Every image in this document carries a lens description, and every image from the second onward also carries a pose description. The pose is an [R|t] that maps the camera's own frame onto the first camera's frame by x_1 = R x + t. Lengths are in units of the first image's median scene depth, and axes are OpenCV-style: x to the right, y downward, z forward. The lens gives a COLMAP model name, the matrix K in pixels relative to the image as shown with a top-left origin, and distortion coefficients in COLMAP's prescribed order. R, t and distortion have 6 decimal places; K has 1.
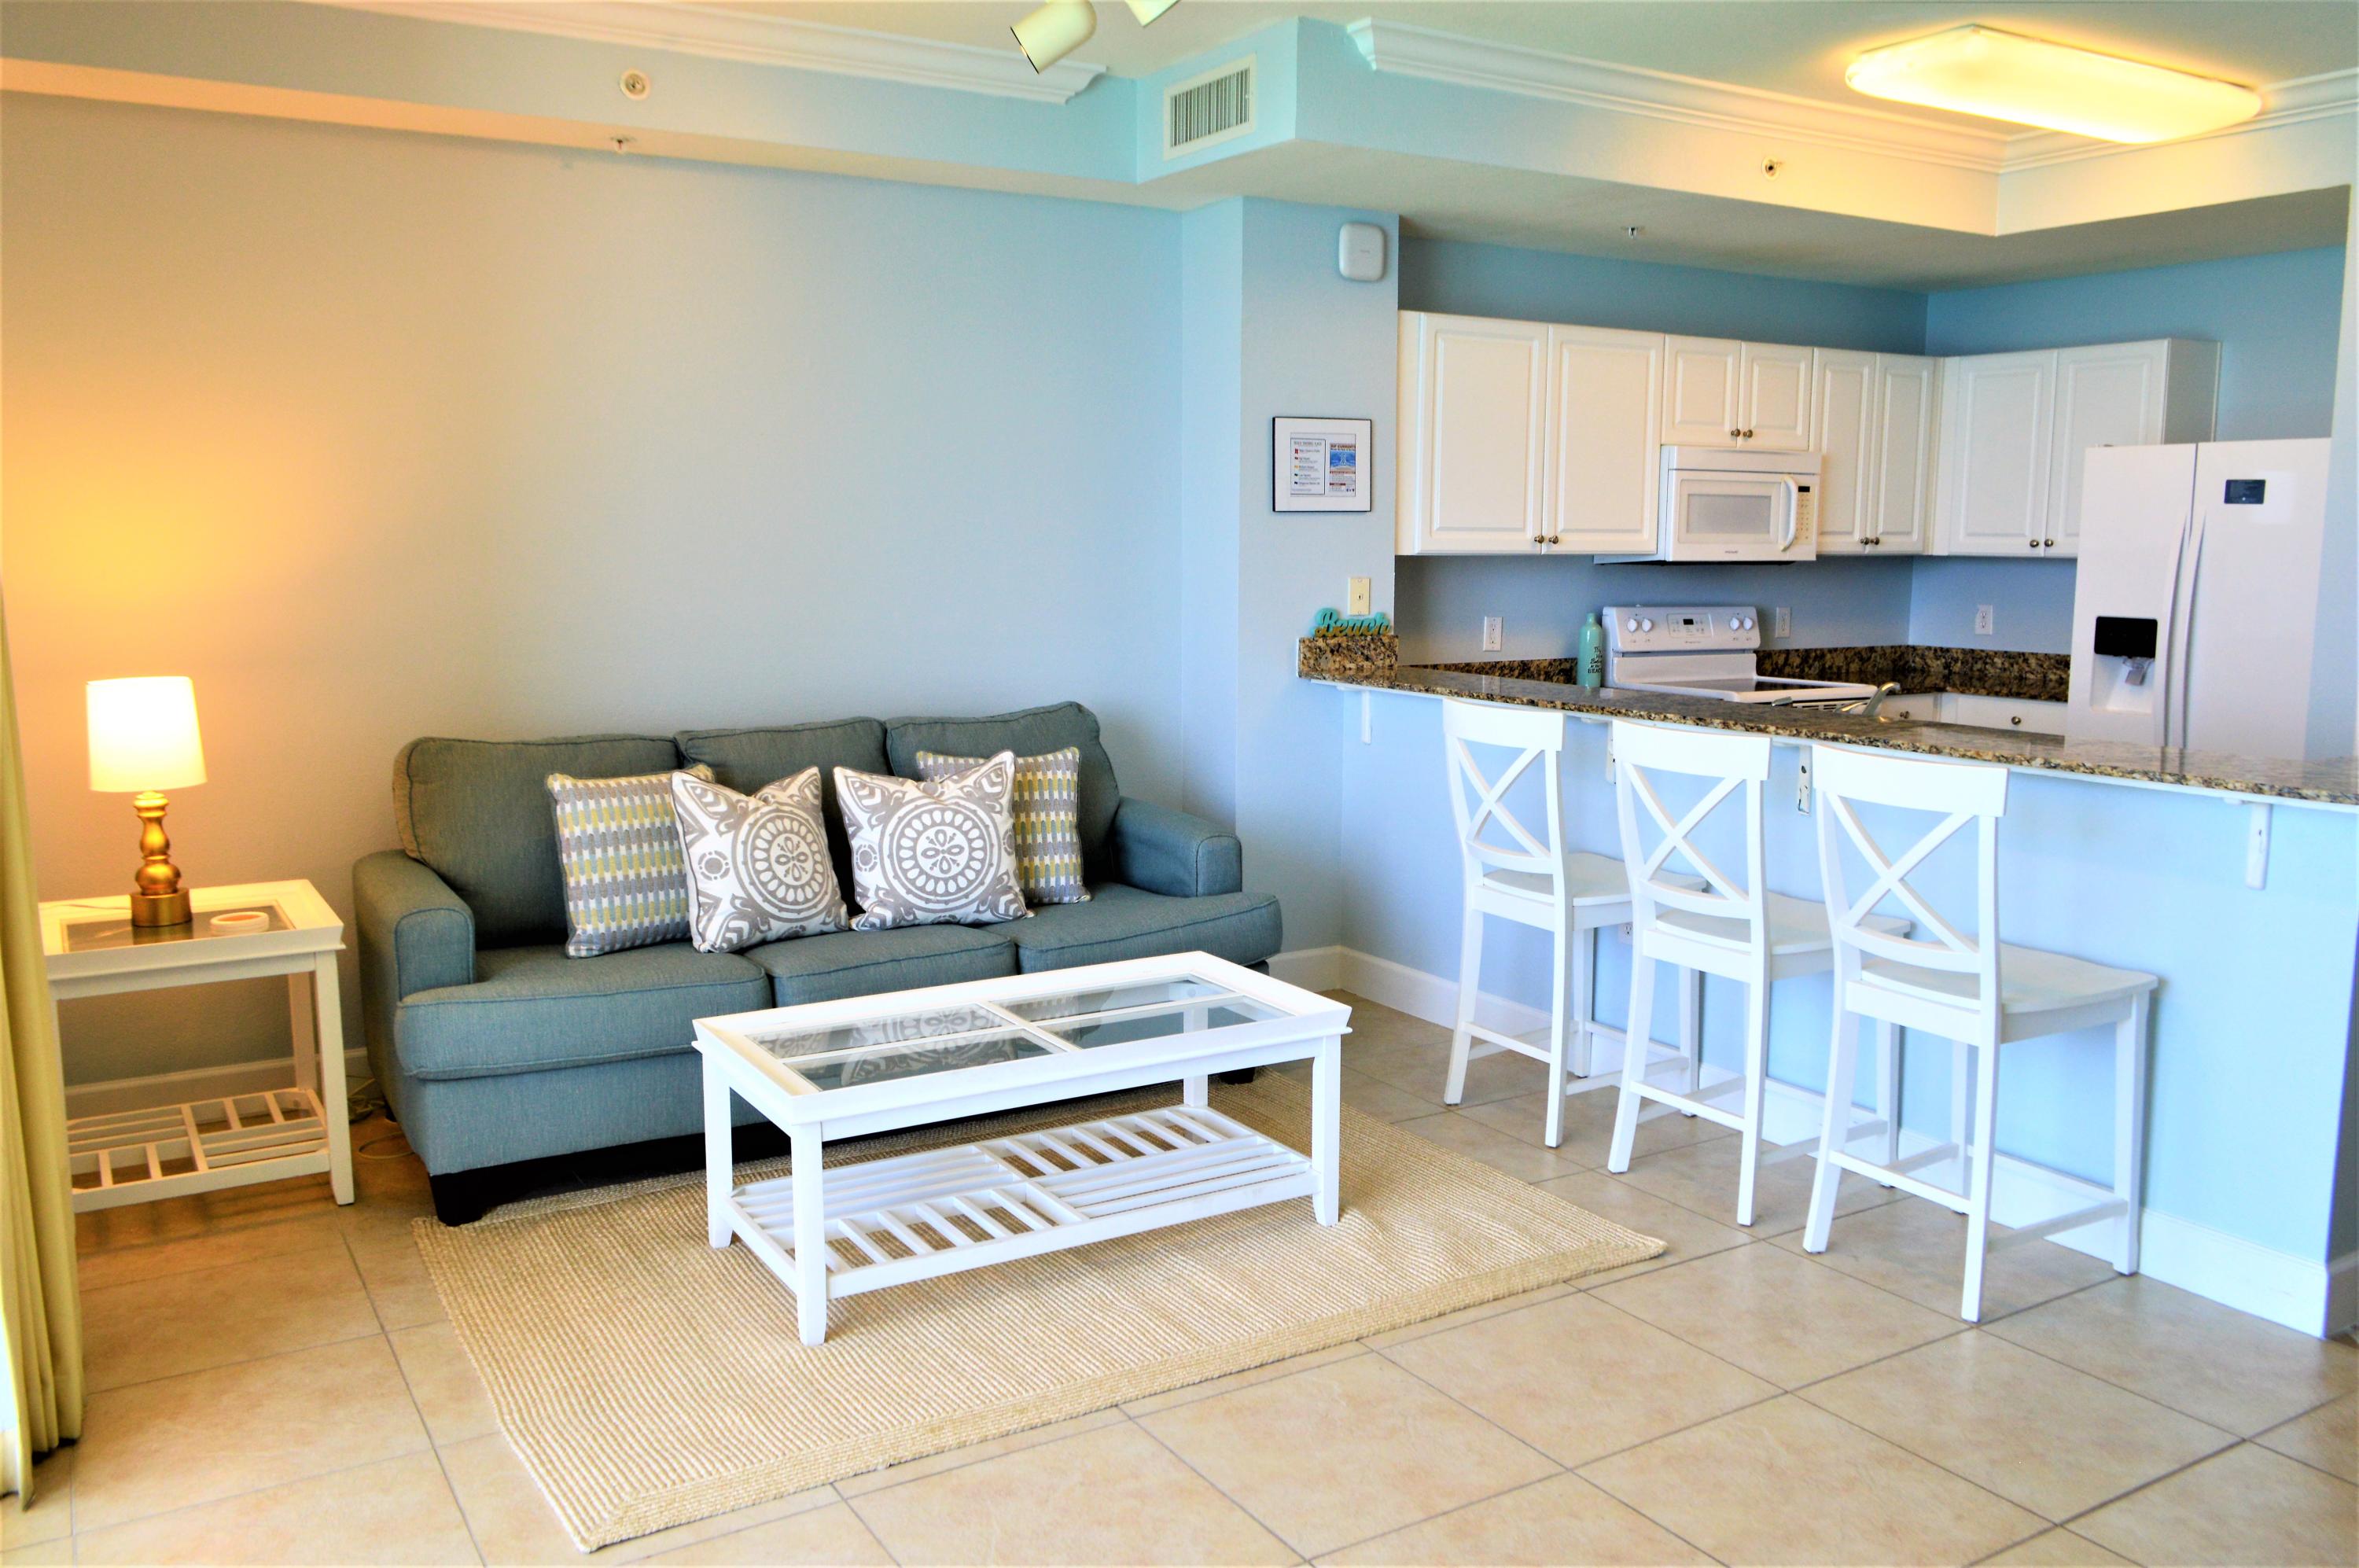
lens RADIAL K [[1864.5, 0, 1181.0], [0, 1864.5, 785.6], [0, 0, 1]] dist [-0.015754, 0.004206]
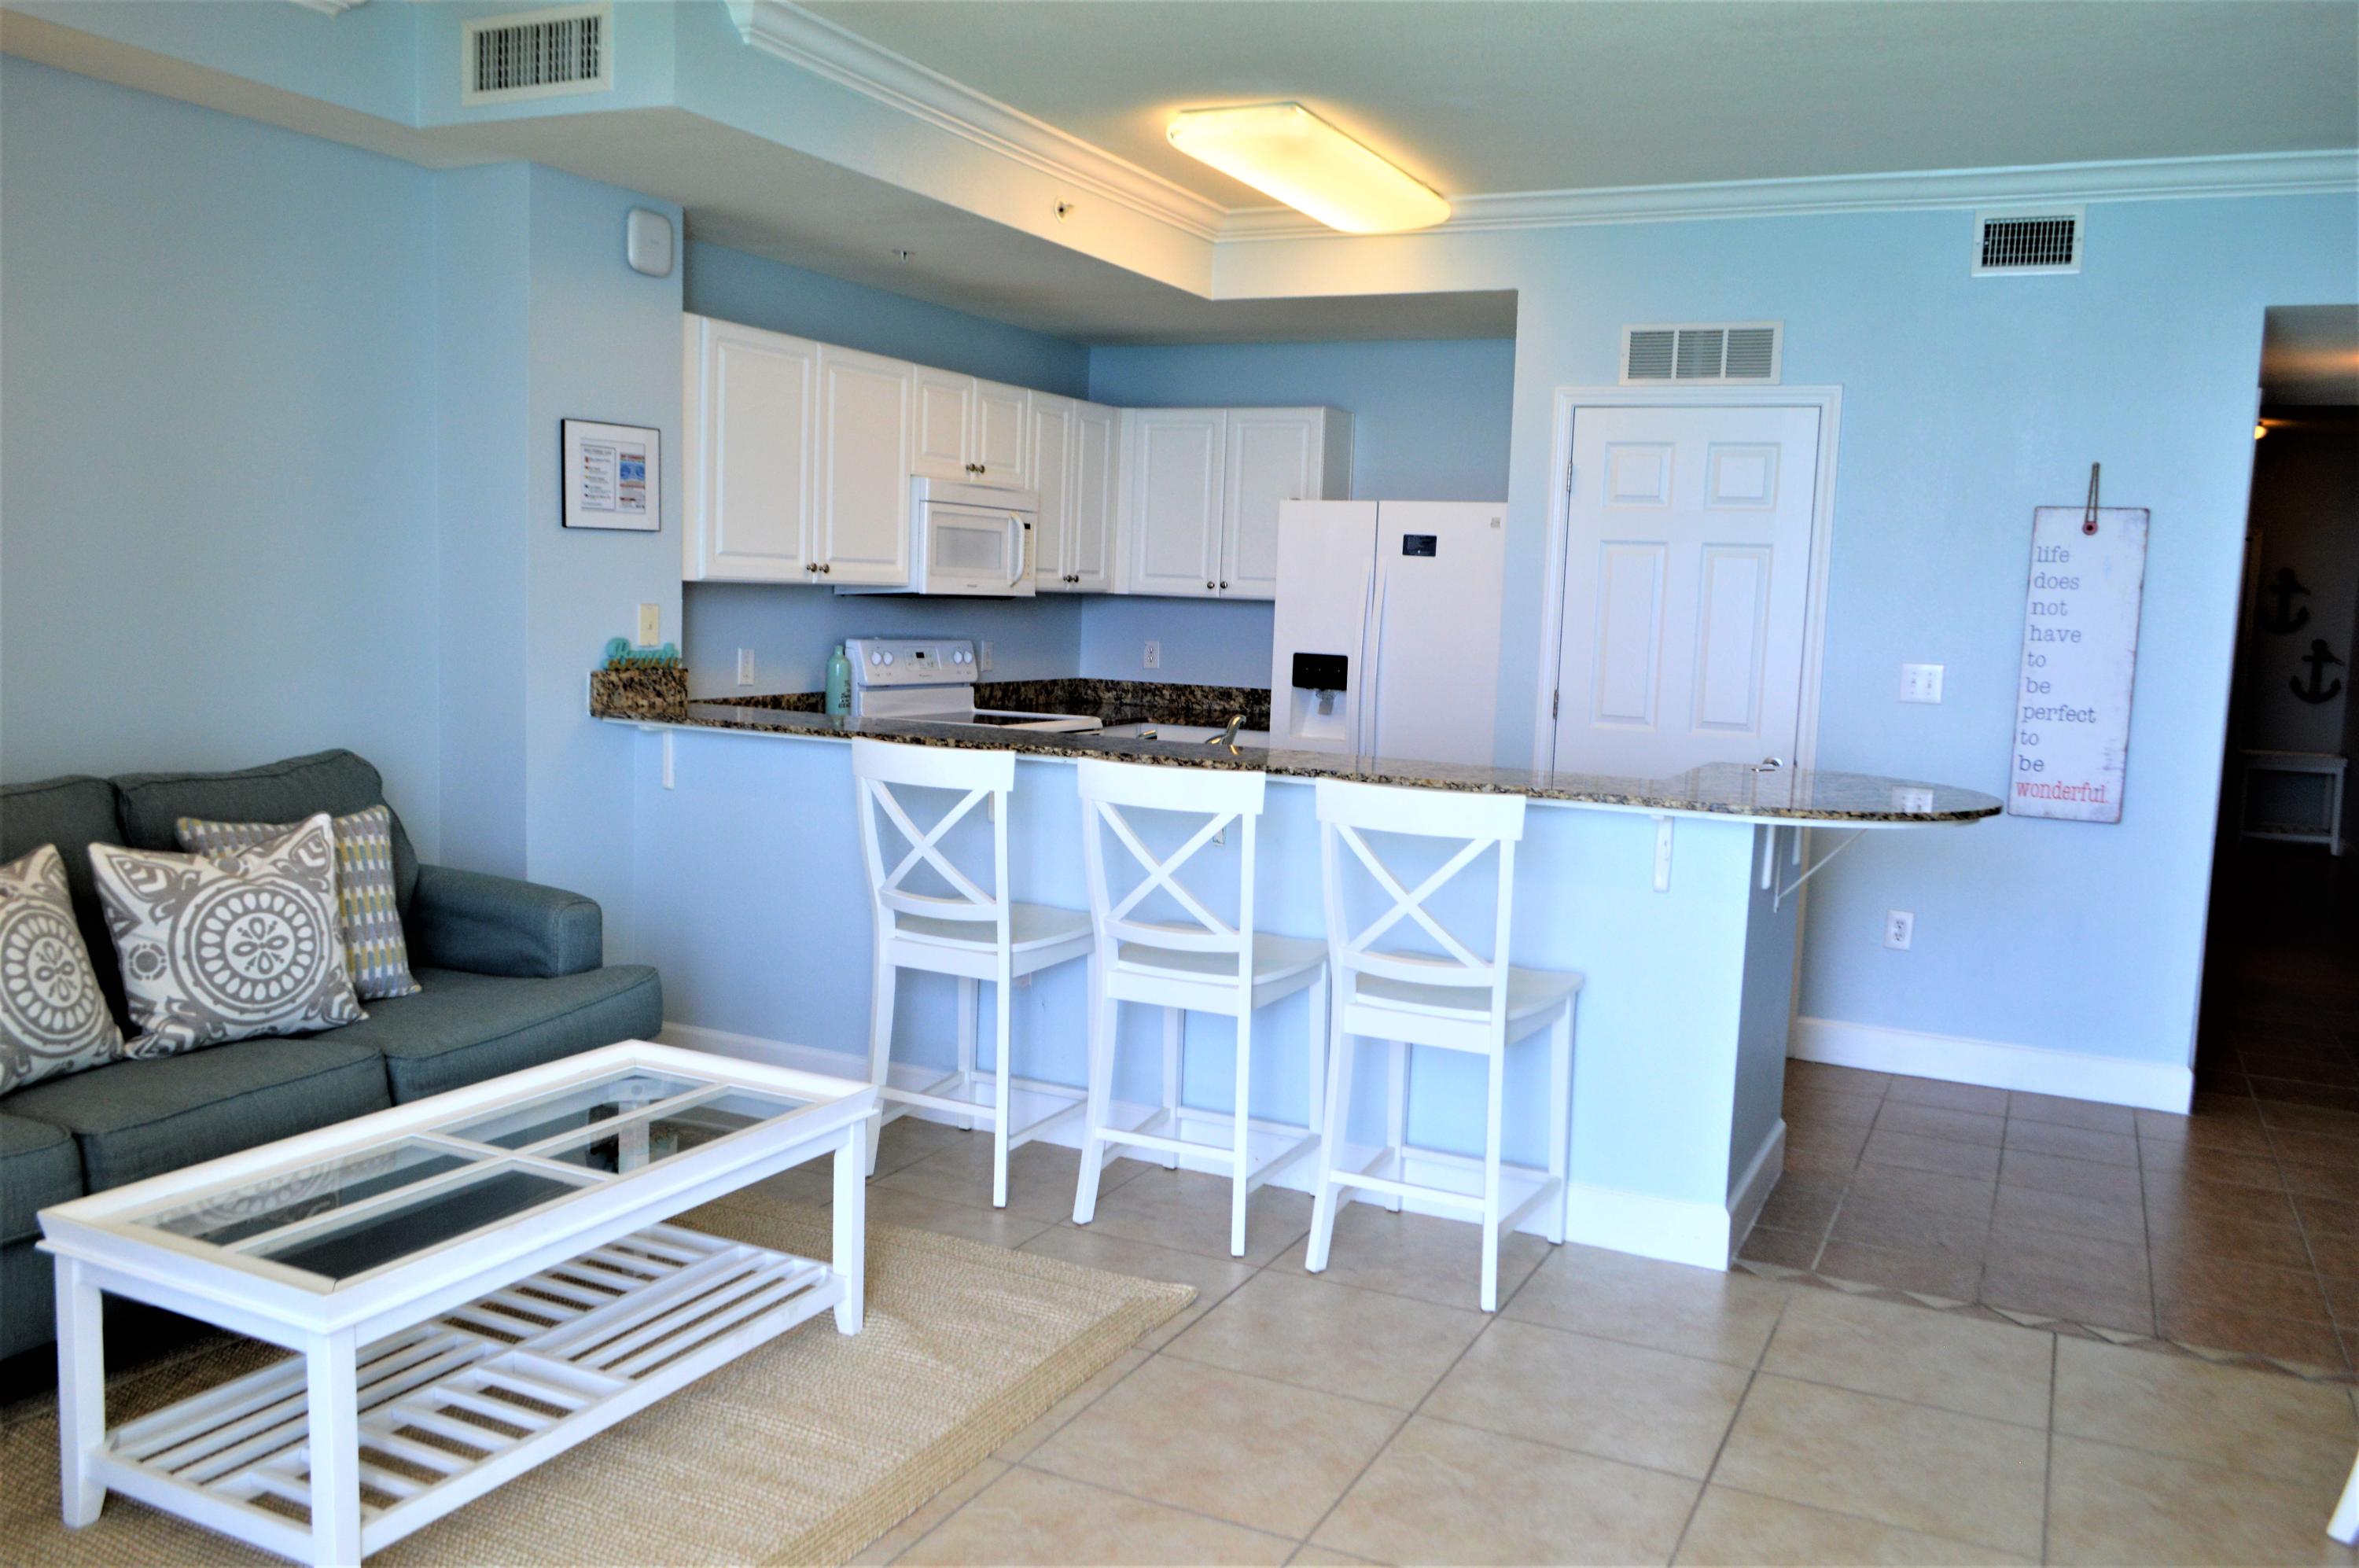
lens RADIAL K [[1864.5, 0, 1184.9], [0, 1864.5, 786.0], [0, 0, 1]] dist [-0.015754, 0.004206]
pose [[0.840756, -0.030865, 0.540534, -0.205807], [0.039523, 0.999209, -0.004419, -0.011790], [-0.539970, 0.025079, 0.841311, 0.127810]]
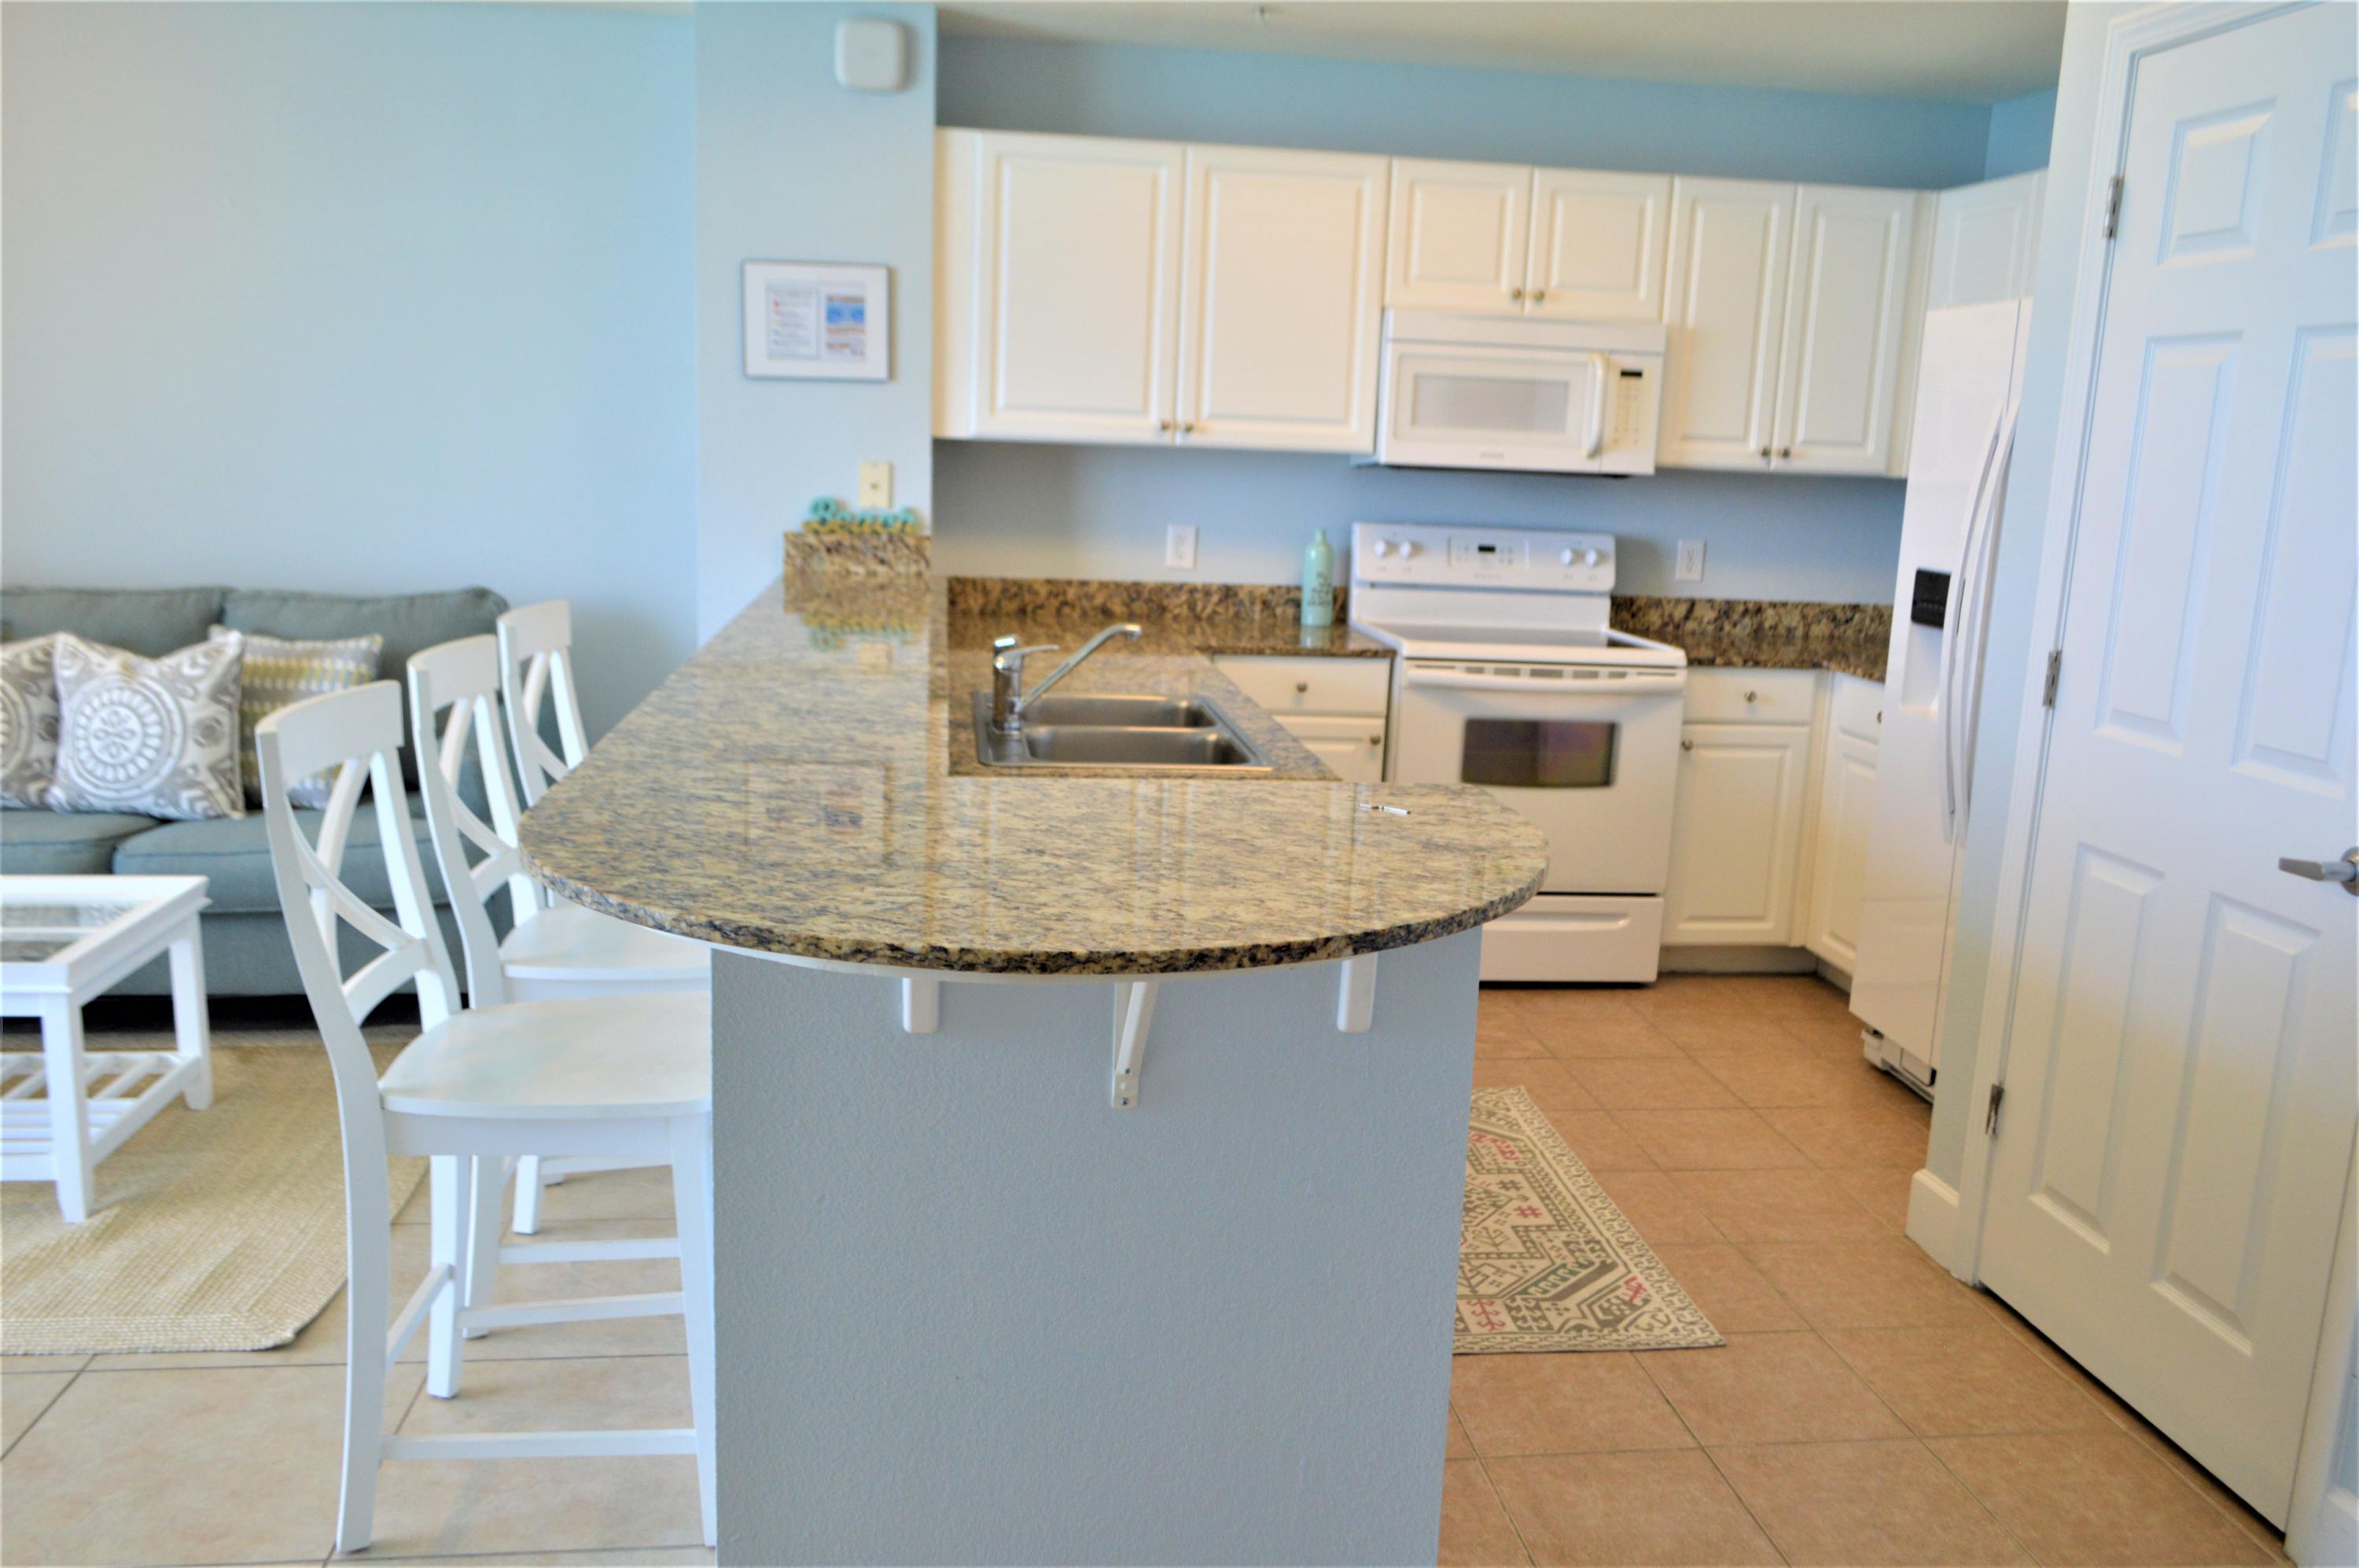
lens RADIAL K [[1864.5, 0, 1177.2], [0, 1864.5, 783.4], [0, 0, 1]] dist [-0.015754, 0.004206]
pose [[0.912276, 0.106327, -0.395535, 0.653687], [-0.089783, 0.994142, 0.060166, -0.038557], [0.399615, -0.019376, 0.916478, 0.355457]]
